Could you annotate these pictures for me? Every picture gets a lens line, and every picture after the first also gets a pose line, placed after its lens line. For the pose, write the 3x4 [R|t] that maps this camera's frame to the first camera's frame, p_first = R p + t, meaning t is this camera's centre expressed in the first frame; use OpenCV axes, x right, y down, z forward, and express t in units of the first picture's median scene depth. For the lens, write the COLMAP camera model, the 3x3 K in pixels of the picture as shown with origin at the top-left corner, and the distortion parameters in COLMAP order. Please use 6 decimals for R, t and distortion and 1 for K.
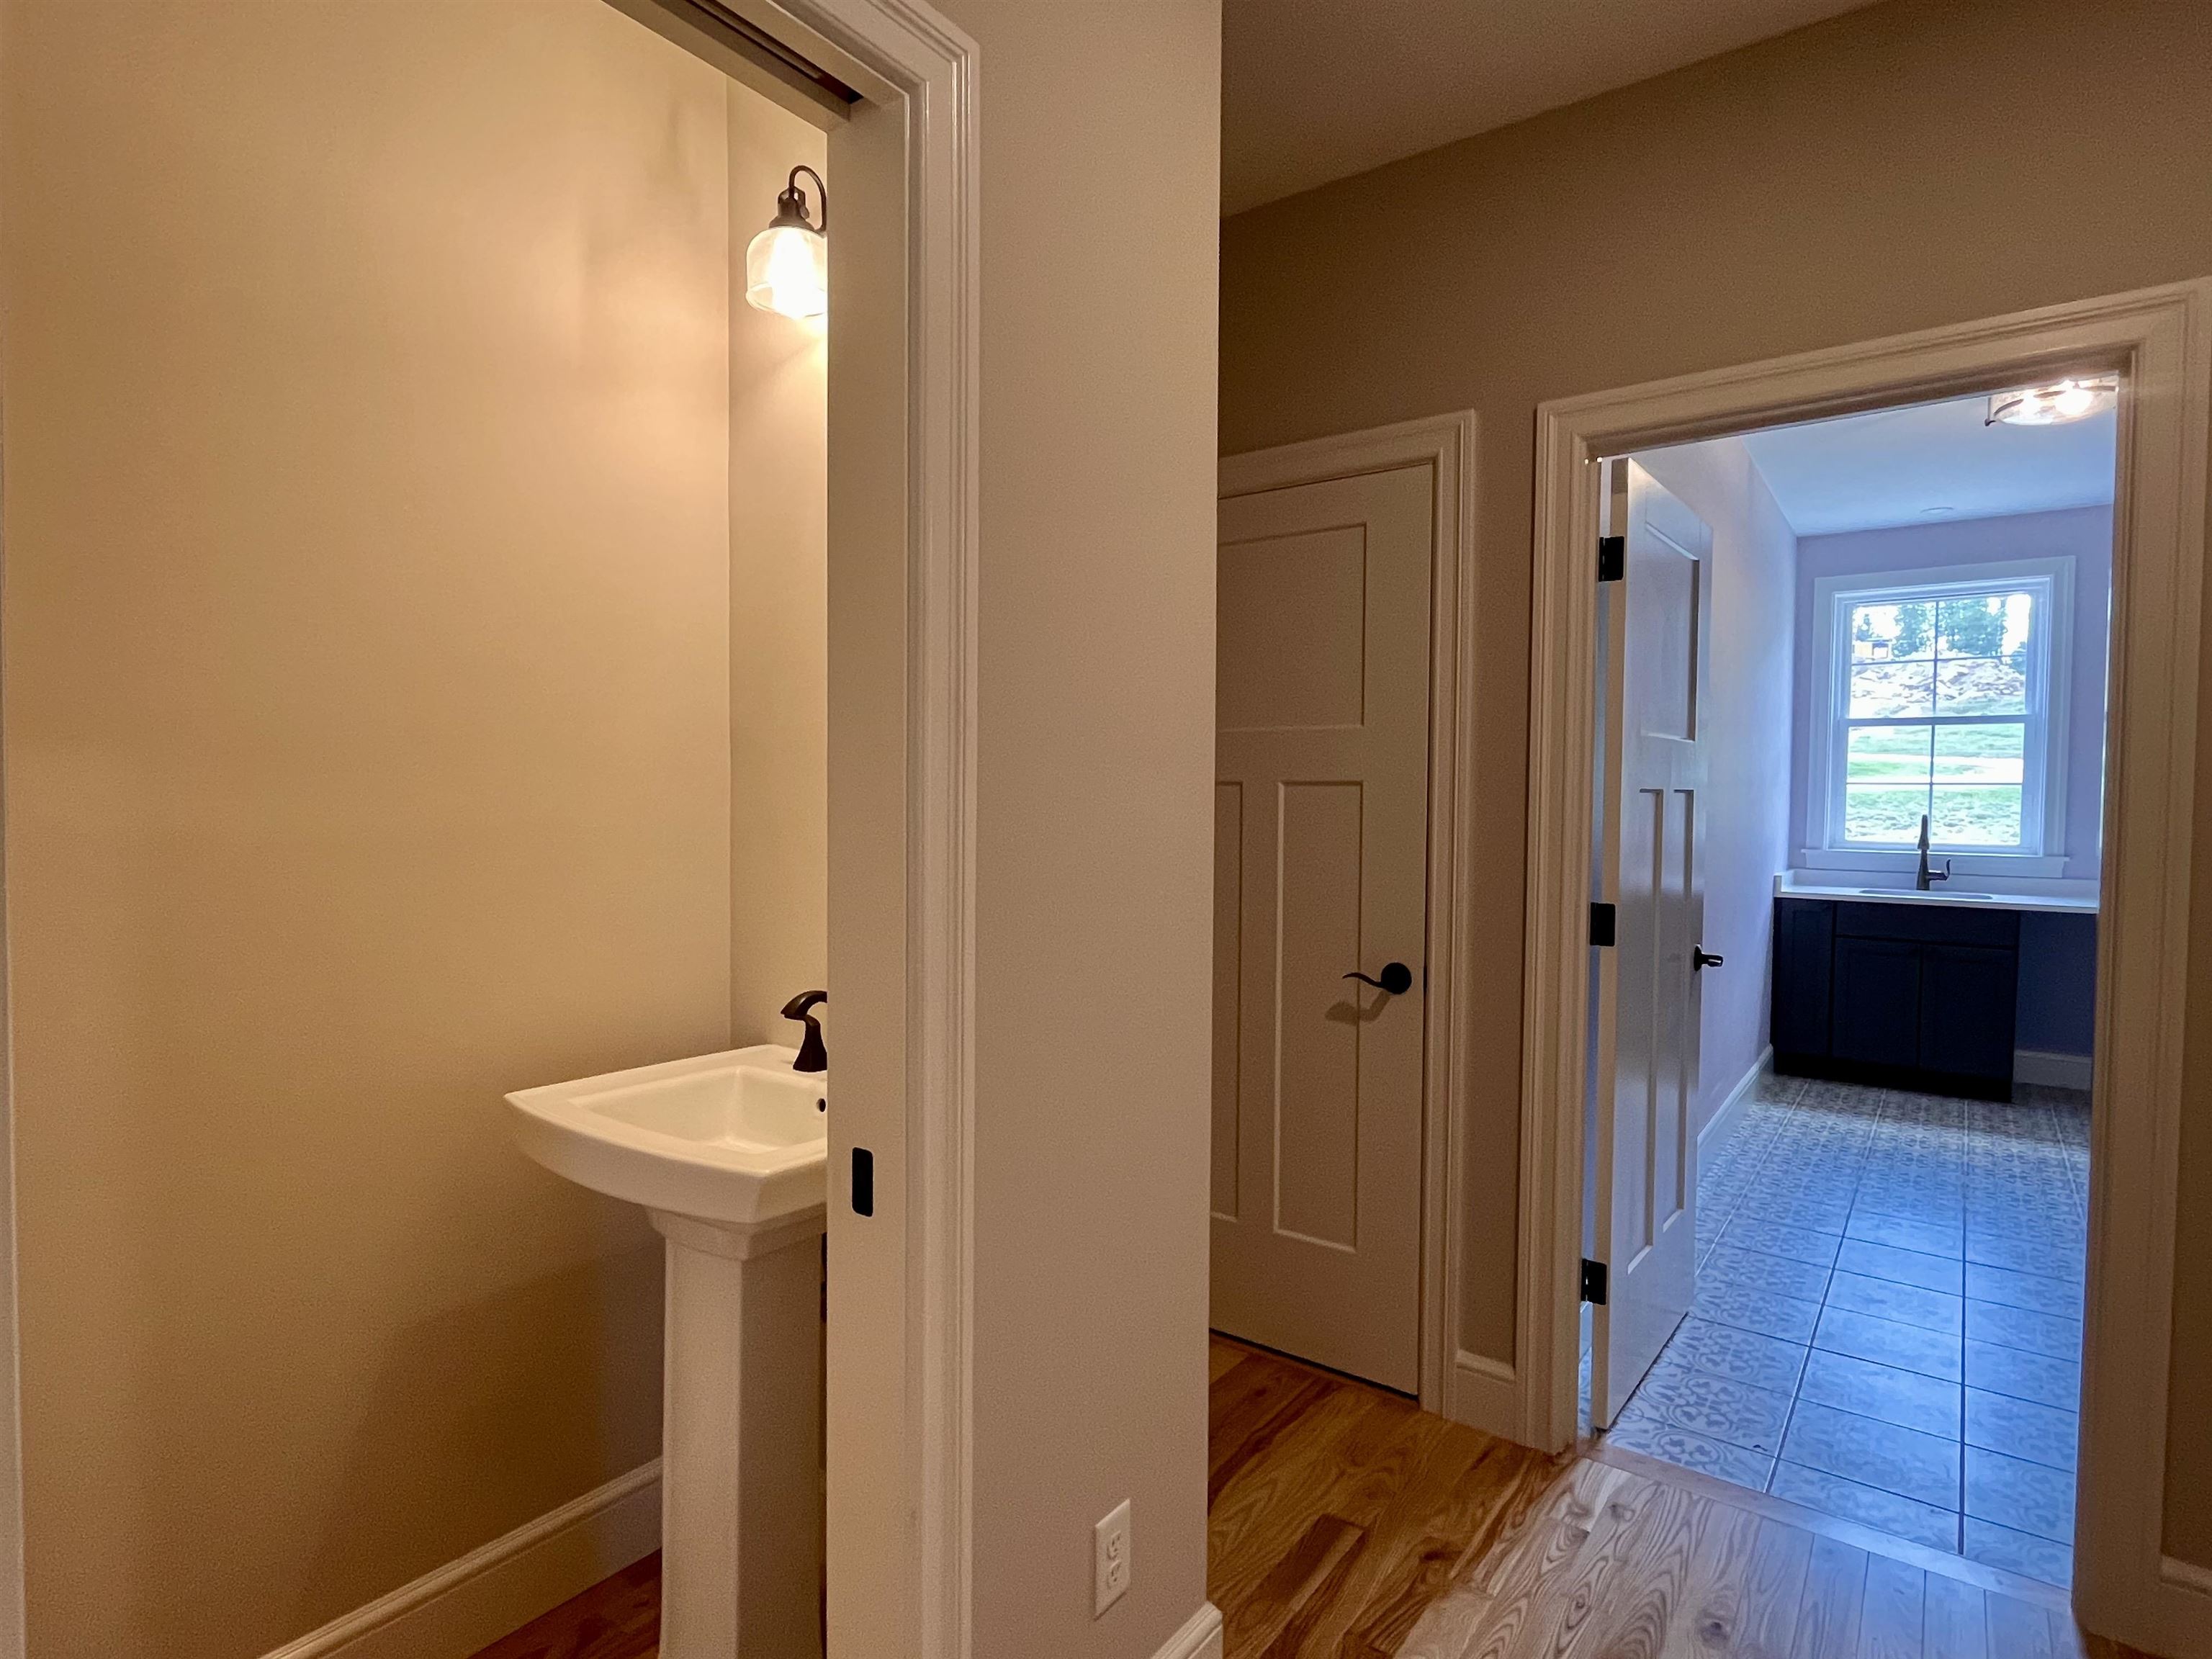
lens RADIAL K [[1158.9, 0, 1086.3], [0, 1158.9, 832.6], [0, 0, 1]] dist [-0.006022, 0.002423]
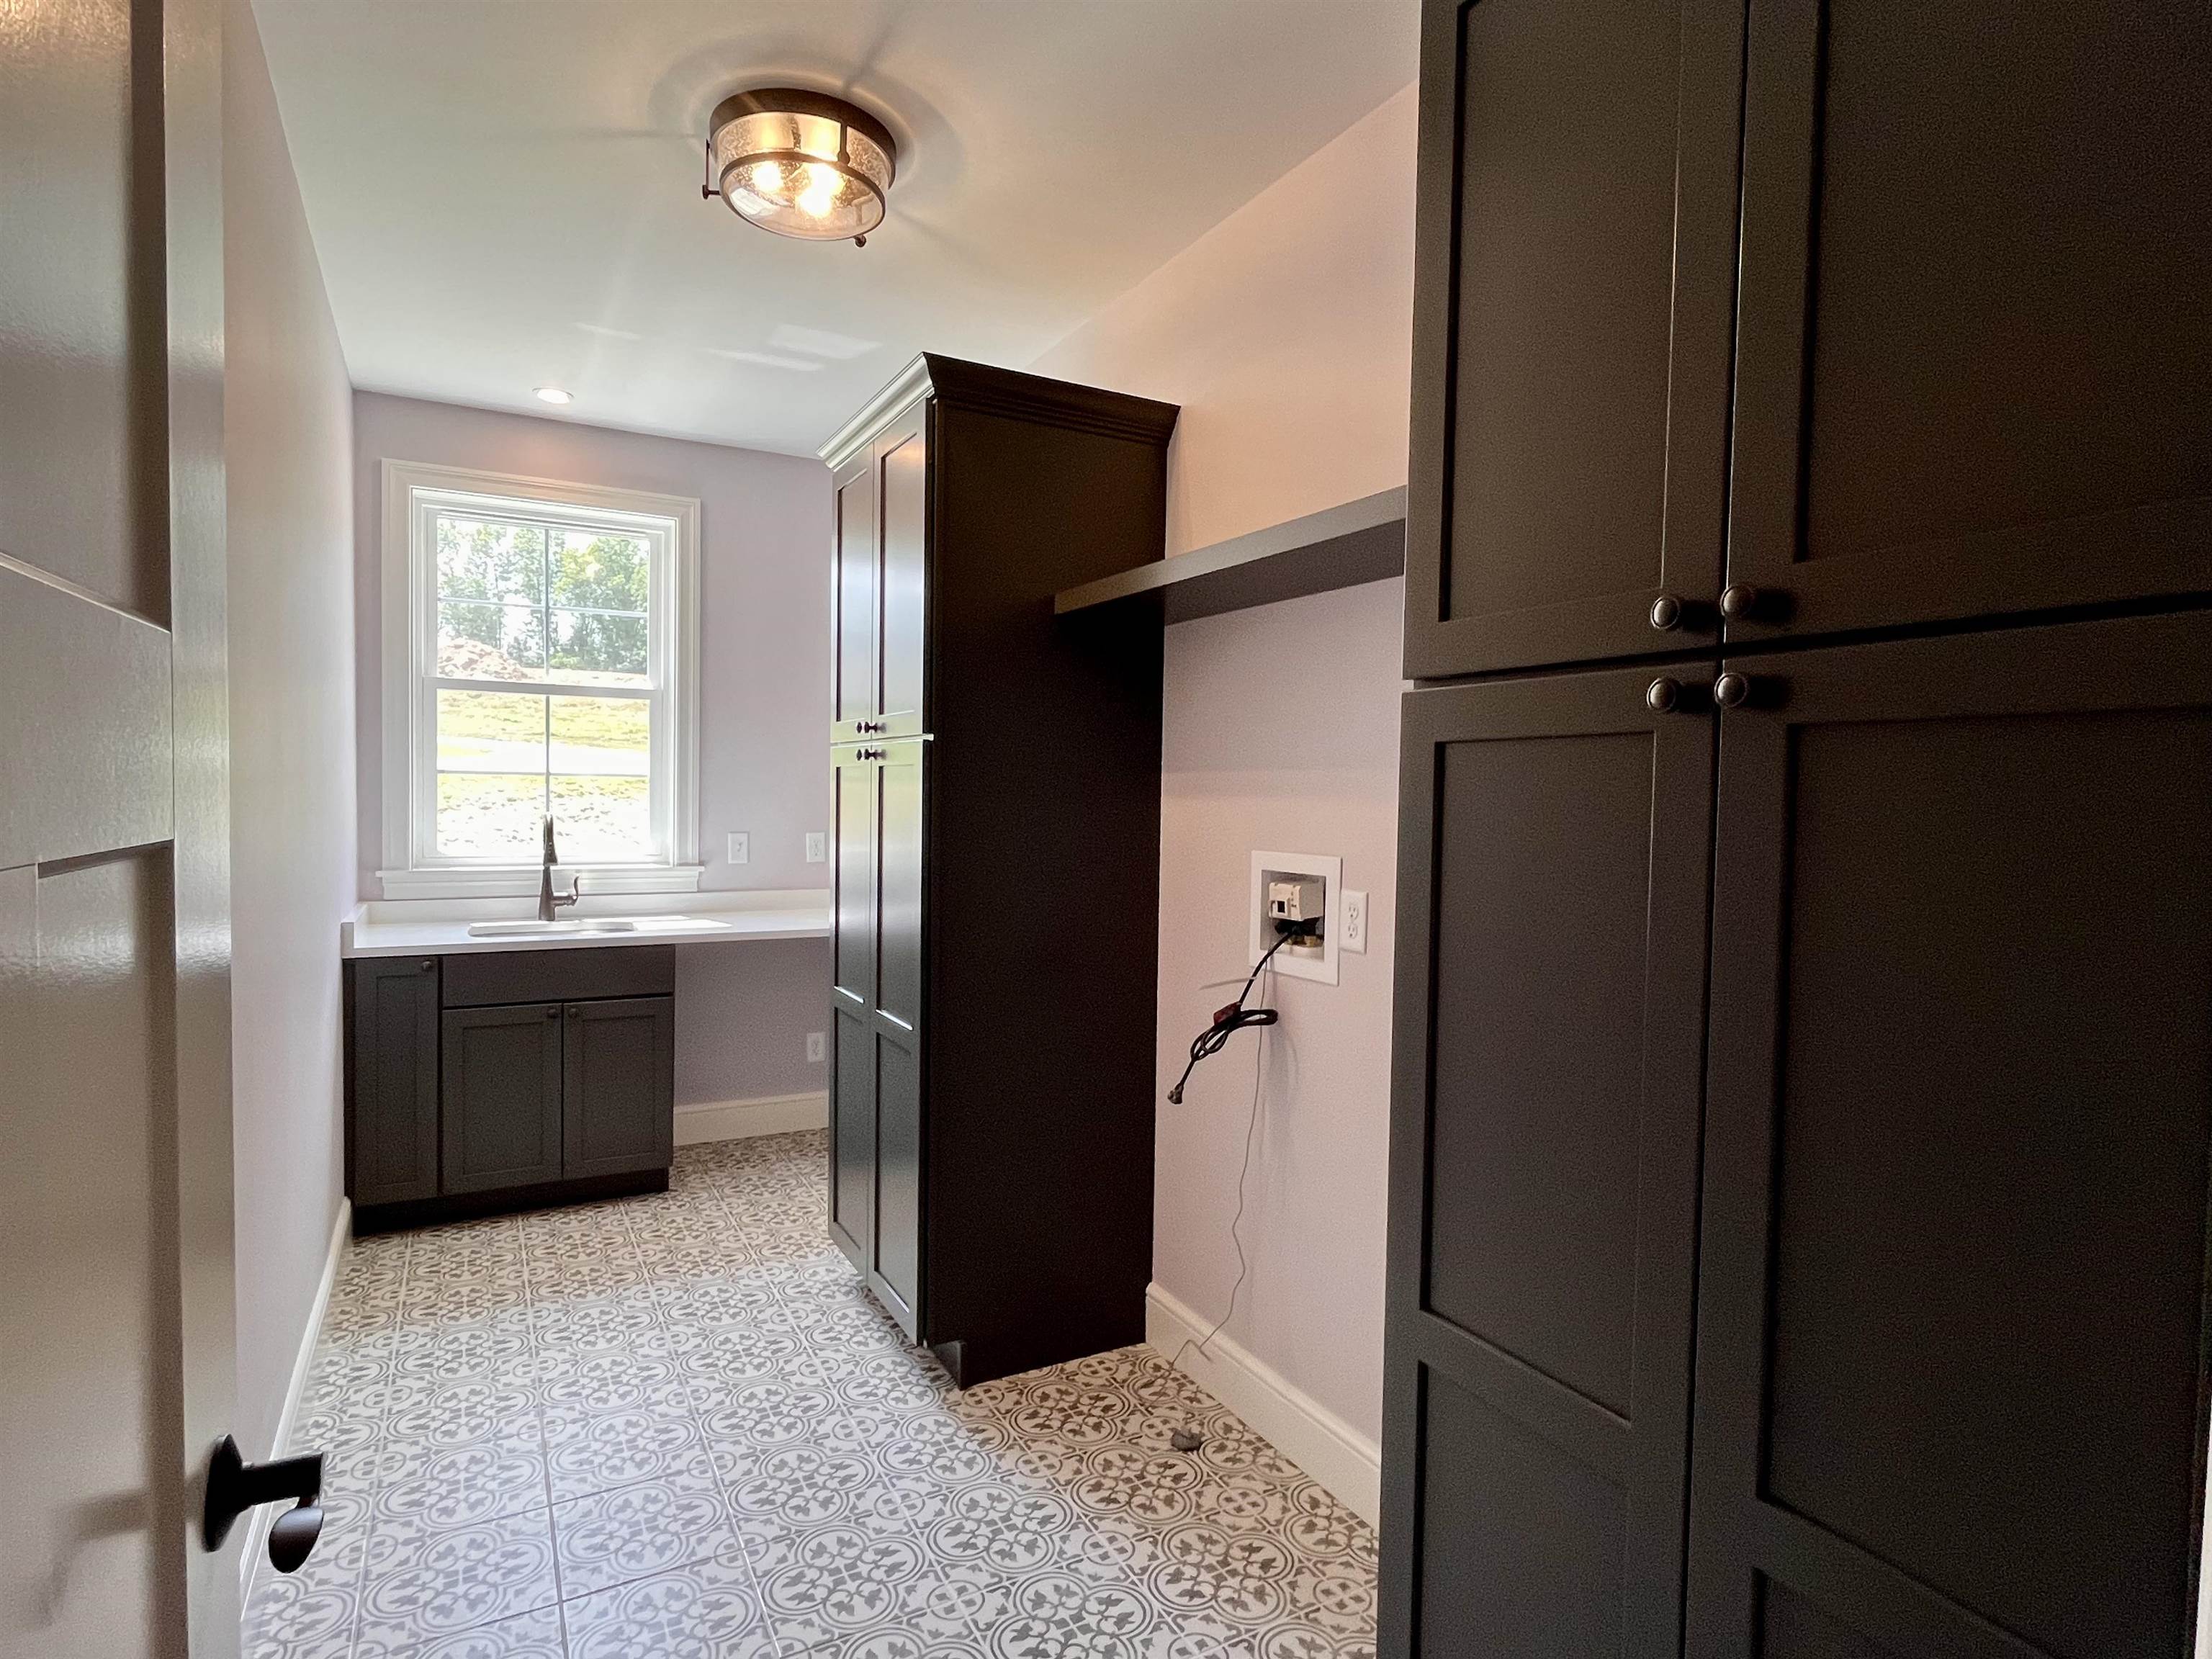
lens RADIAL K [[1158.9, 0, 1103.5], [0, 1158.9, 834.4], [0, 0, 1]] dist [-0.006022, 0.002423]
pose [[0.407550, -0.035591, 0.912489, 0.201118], [0.016294, 0.999365, 0.031702, -0.021555], [-0.913037, 0.001948, 0.407871, 0.379774]]
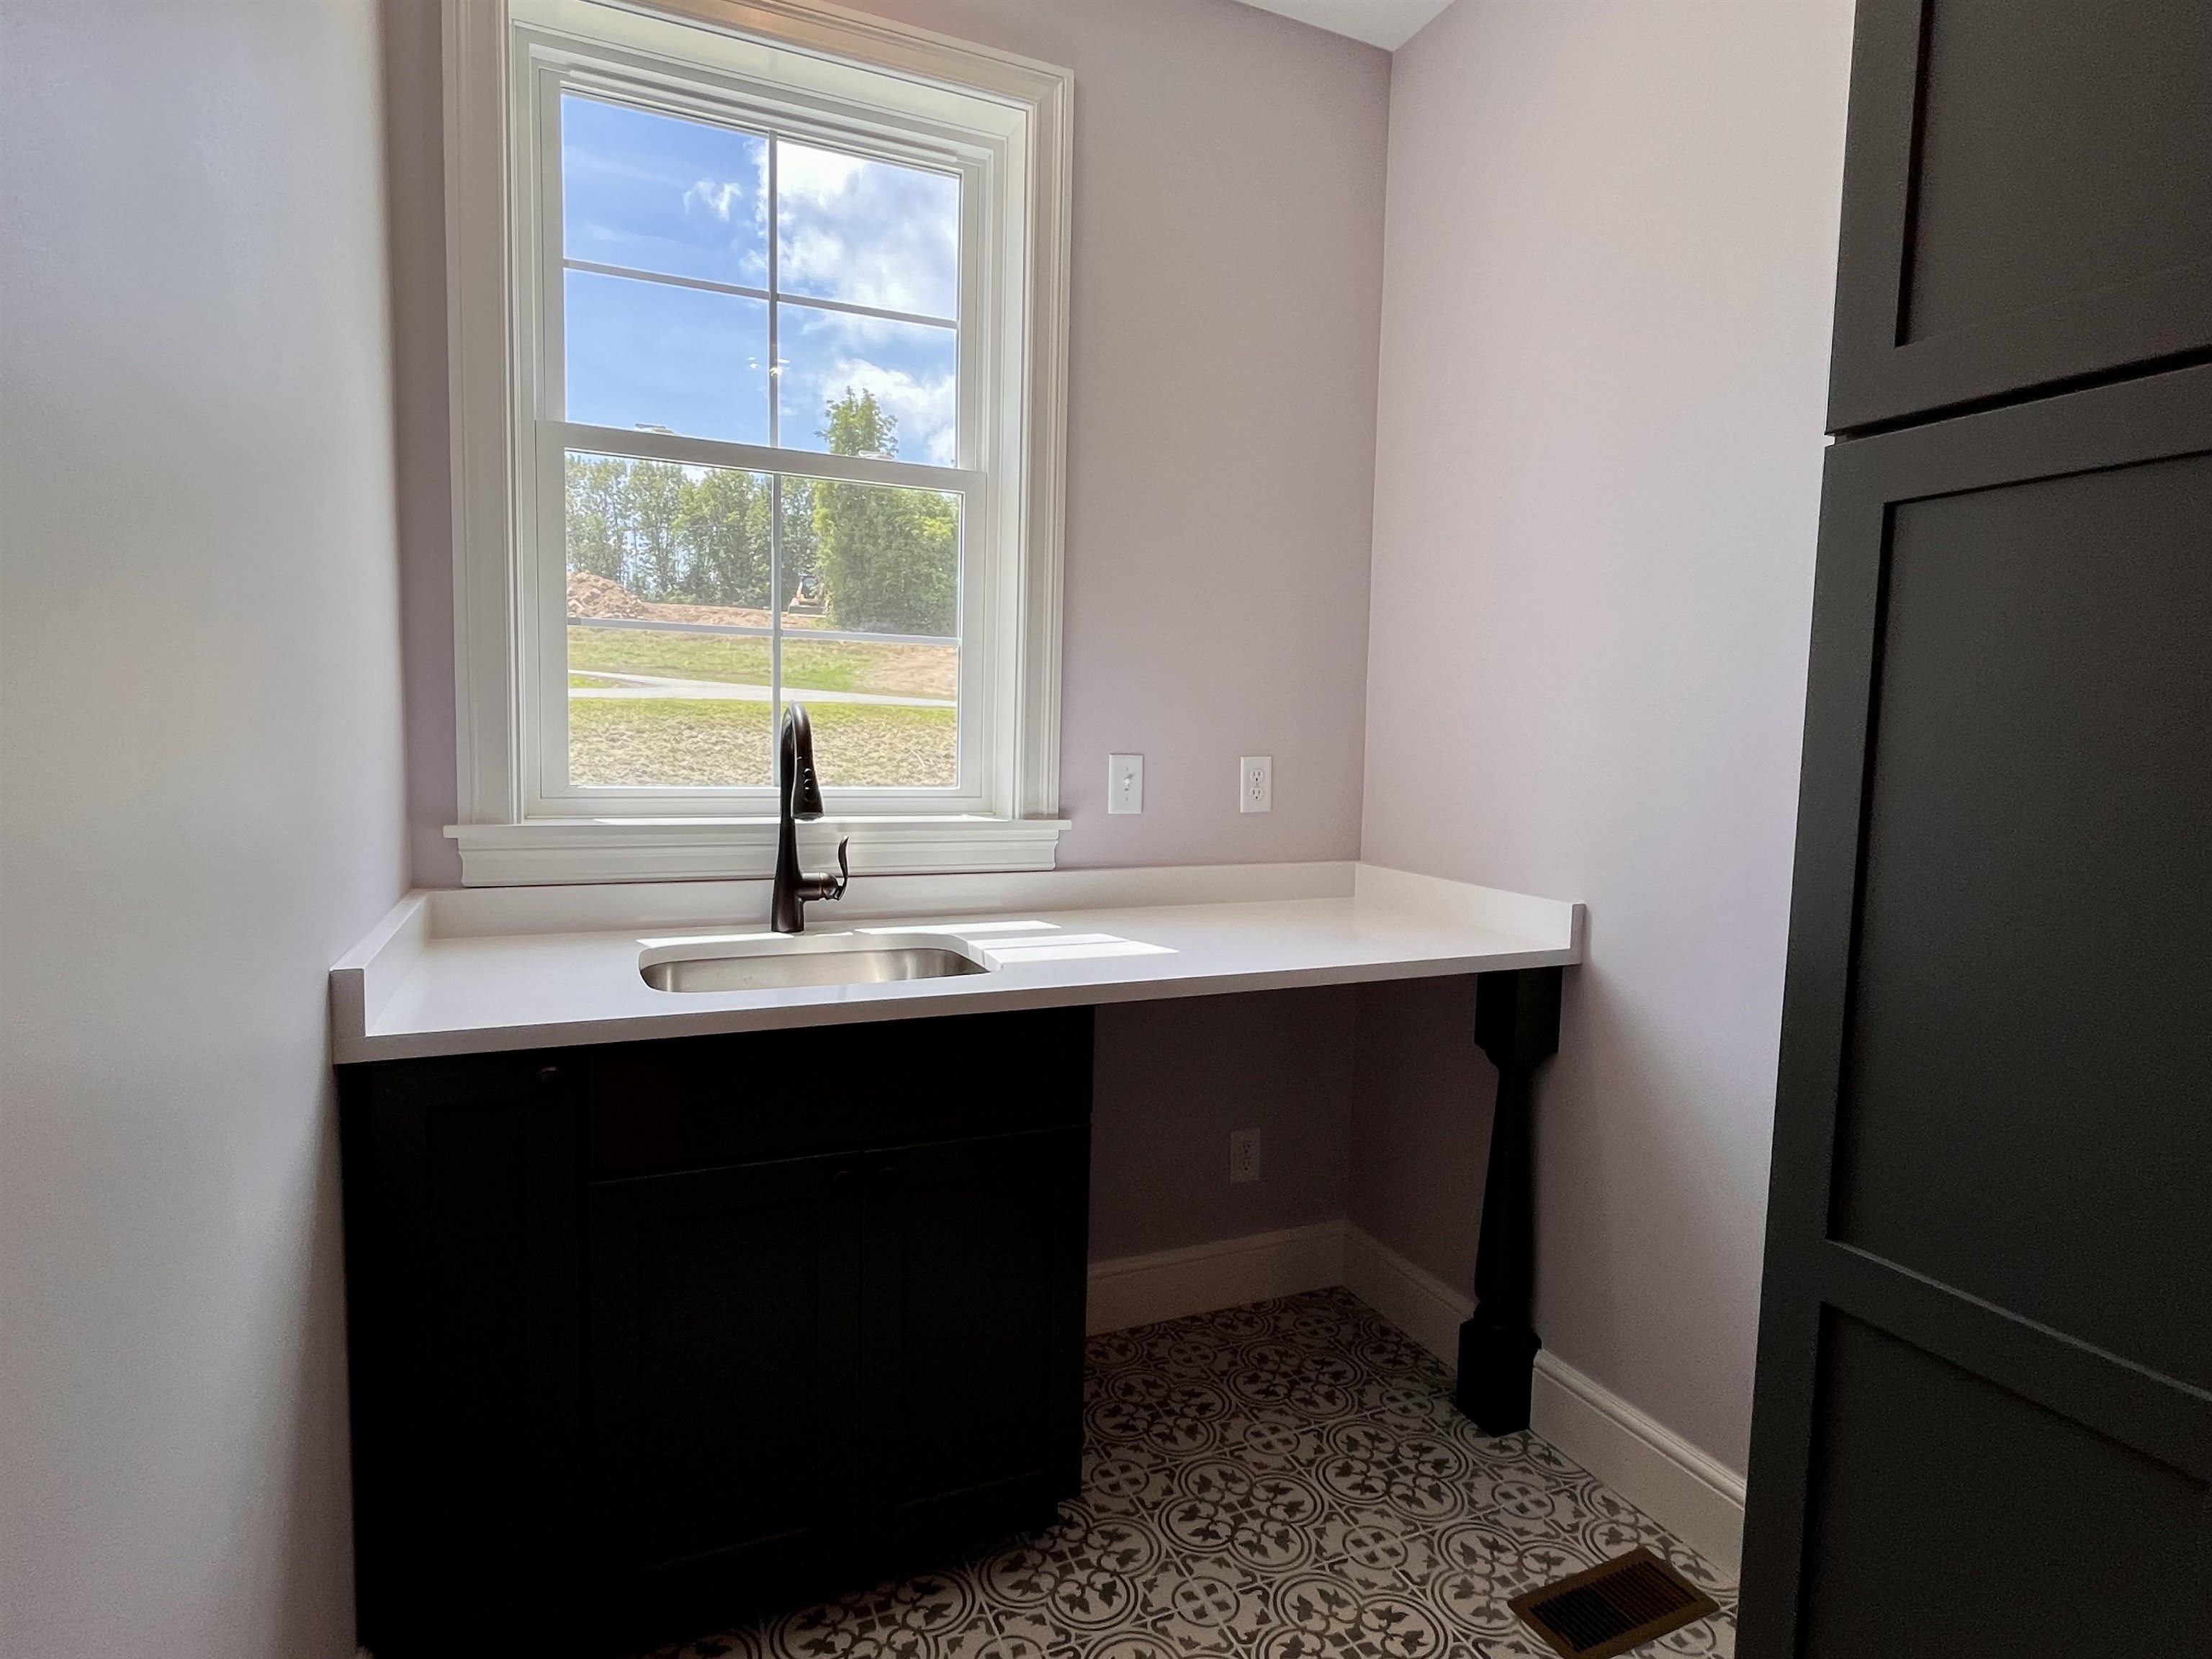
lens RADIAL K [[1158.9, 0, 1092.7], [0, 1158.9, 825.3], [0, 0, 1]] dist [-0.006022, 0.002423]
pose [[0.491434, -0.069630, 0.868127, 0.463315], [0.011403, 0.997228, 0.073530, -0.006455], [-0.870840, -0.026236, 0.490865, 0.743806]]
